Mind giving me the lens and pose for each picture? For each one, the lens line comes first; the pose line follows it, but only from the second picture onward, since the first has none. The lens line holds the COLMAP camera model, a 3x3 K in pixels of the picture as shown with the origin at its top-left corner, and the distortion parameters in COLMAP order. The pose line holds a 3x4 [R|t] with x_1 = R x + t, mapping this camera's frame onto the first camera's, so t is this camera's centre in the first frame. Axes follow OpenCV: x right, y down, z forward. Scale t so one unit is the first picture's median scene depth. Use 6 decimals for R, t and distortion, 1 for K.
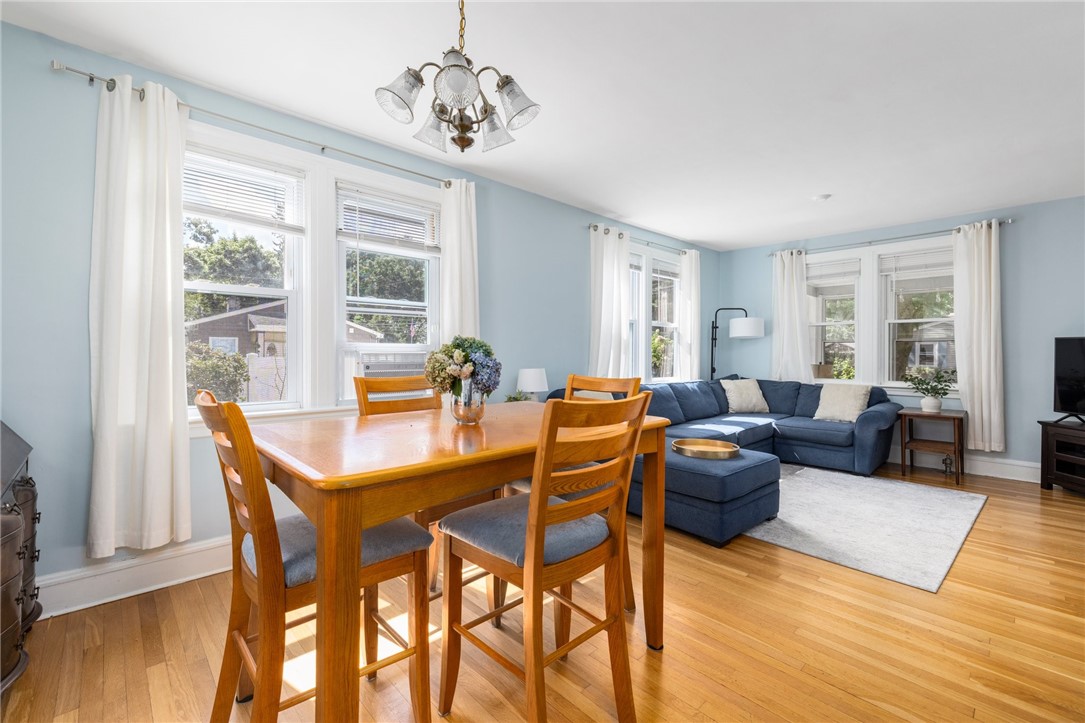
lens RADIAL K [[461.7, 0, 513.1], [0, 461.7, 351.3], [0, 0, 1]] dist [0.002184, 0.000164]
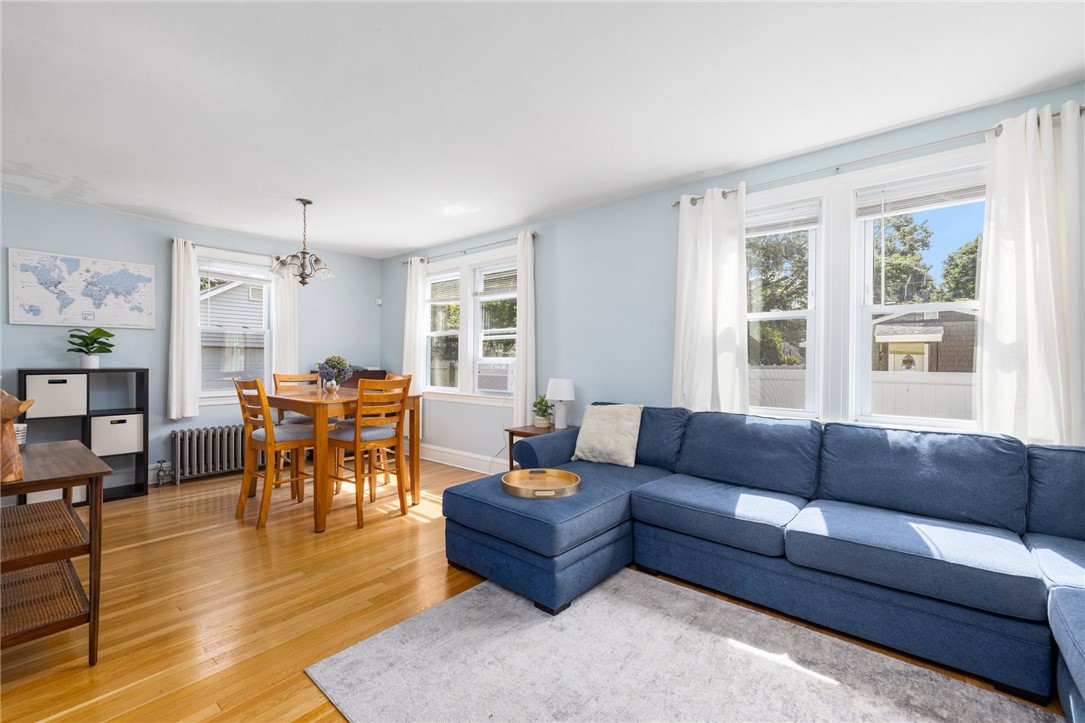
lens RADIAL K [[461.7, 0, 547.6], [0, 461.7, 362.3], [0, 0, 1]] dist [0.002184, 0.000164]
pose [[0.151840, -0.011904, -0.988333, 1.227388], [-0.016527, 0.999757, -0.014581, 0.017798], [0.988267, 0.018548, 0.151606, 0.902917]]
